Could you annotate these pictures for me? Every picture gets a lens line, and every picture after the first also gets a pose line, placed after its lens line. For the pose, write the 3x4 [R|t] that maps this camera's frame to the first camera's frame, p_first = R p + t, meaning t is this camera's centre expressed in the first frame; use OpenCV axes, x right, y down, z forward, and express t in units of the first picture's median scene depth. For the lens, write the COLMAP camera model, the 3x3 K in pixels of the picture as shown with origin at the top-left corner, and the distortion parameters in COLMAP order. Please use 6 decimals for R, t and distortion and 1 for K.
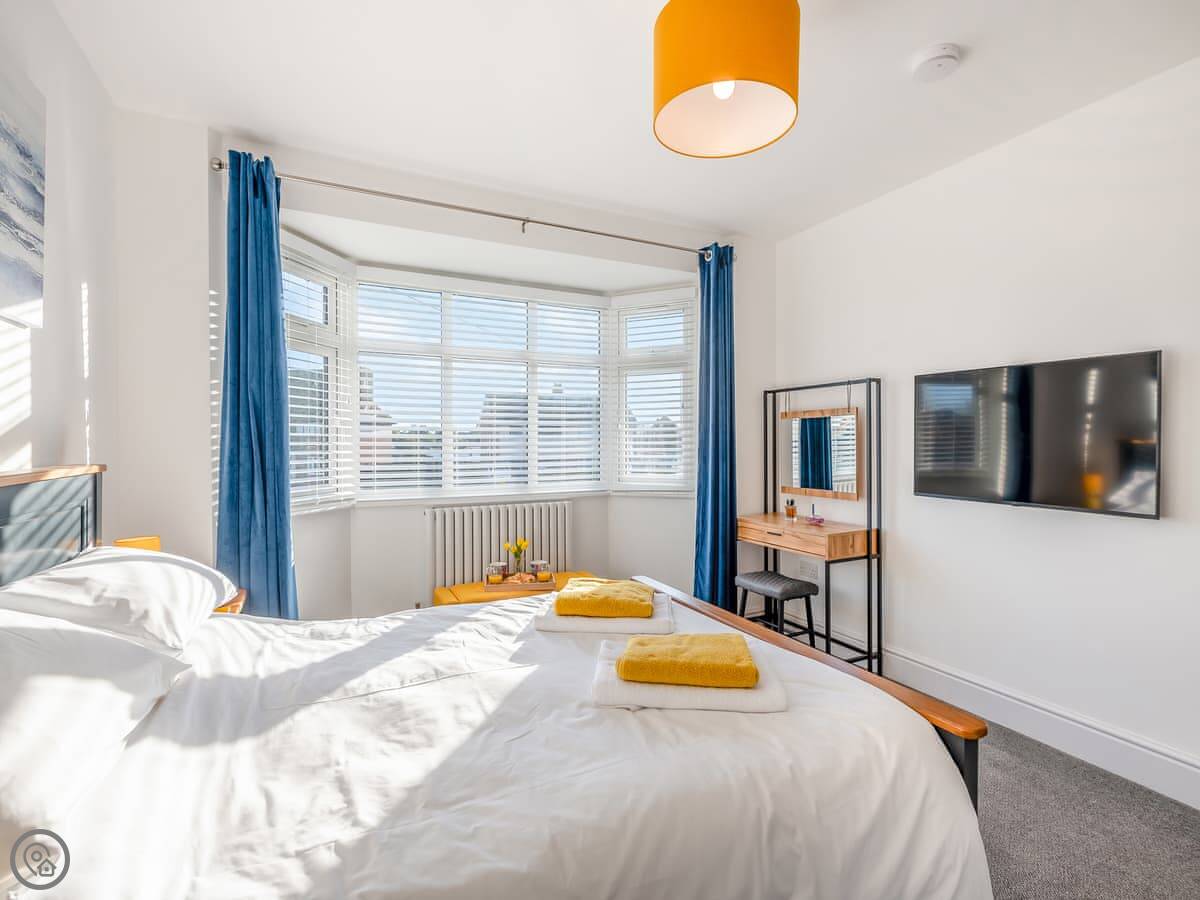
lens RADIAL K [[579.1, 0, 600.0], [0, 579.1, 450.0], [0, 0, 1]] dist [0.048943, 0.000347]
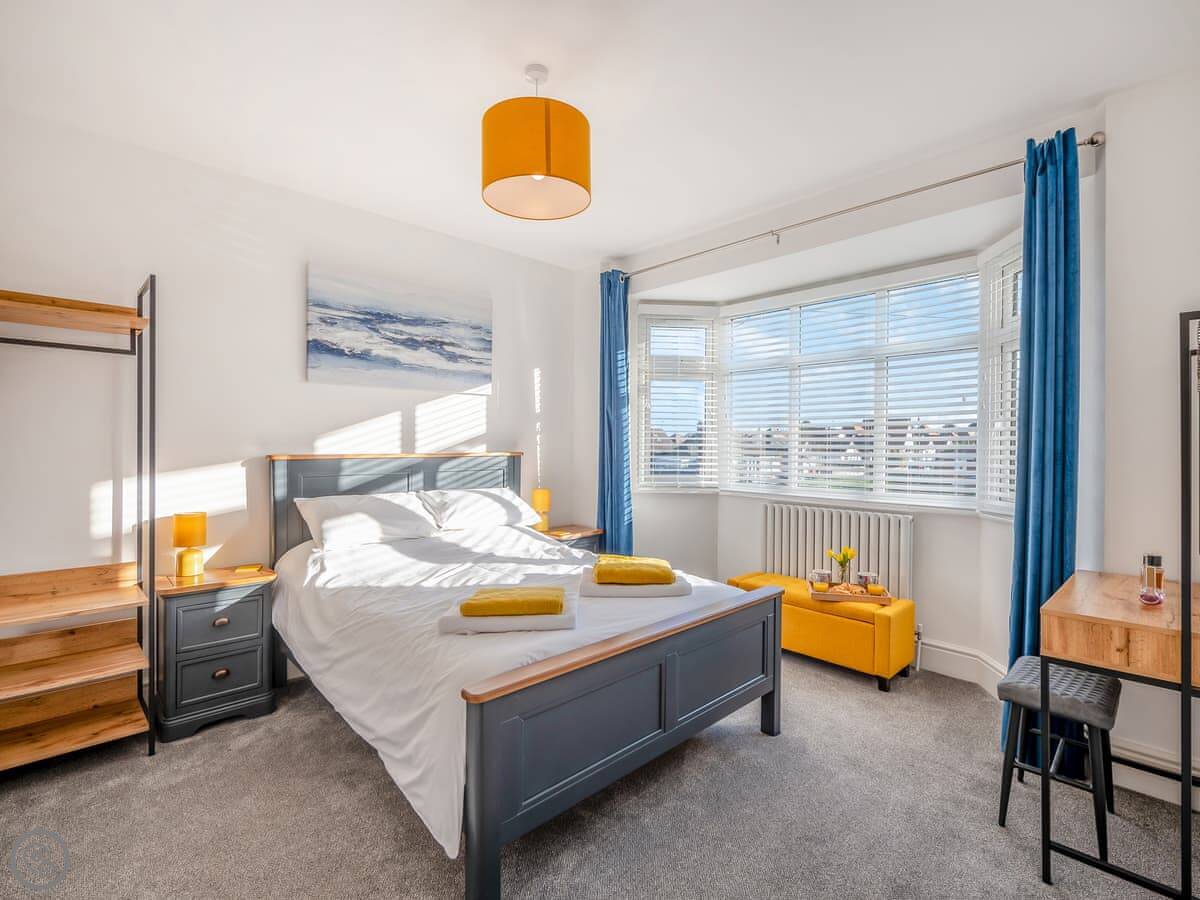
lens RADIAL K [[561.9, 0, 601.0], [0, 561.9, 446.9], [0, 0, 1]] dist [0.001492, 0.000223]
pose [[0.325360, 0.002027, -0.945588, 0.654198], [-0.016182, 0.999863, -0.003425, 0.002106], [0.945452, 0.016416, 0.325348, 0.341748]]
